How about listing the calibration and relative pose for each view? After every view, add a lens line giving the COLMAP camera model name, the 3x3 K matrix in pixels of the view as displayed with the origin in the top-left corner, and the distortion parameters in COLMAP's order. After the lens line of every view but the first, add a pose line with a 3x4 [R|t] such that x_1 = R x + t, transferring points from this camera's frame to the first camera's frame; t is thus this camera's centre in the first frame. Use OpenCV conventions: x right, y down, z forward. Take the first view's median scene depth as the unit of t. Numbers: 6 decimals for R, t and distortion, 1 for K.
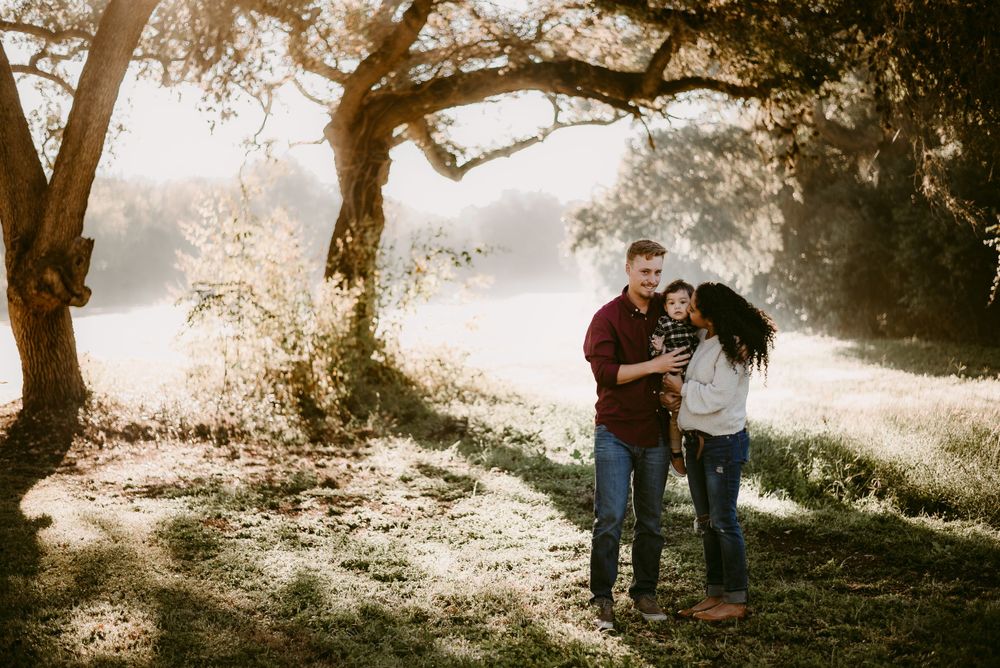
lens RADIAL K [[1564.8, 0, 500.0], [0, 1564.8, 334.0], [0, 0, 1]] dist [-0.089625, 0.053835]
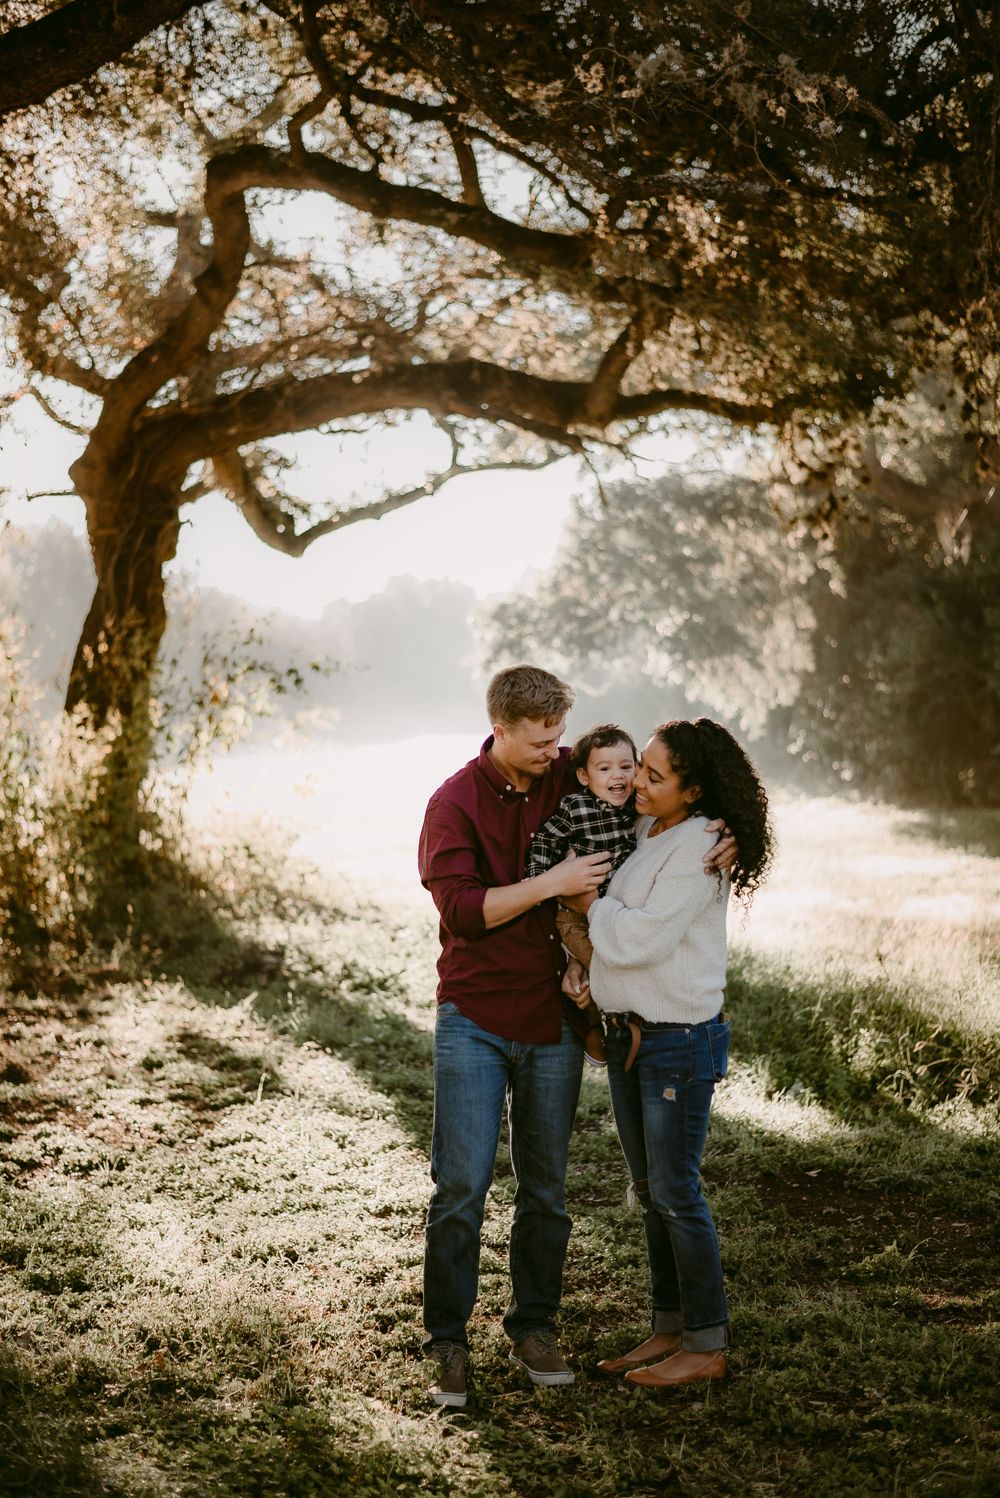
lens RADIAL K [[2309.1, 0, 492.7], [0, 2309.1, 764.4], [0, 0, 1]] dist [-0.092955, 0.092661]
pose [[0.999208, 0.004053, 0.039577, 0.021134], [-0.003554, 0.999913, -0.012678, -0.004567], [-0.039625, 0.012528, 0.999136, 0.103819]]
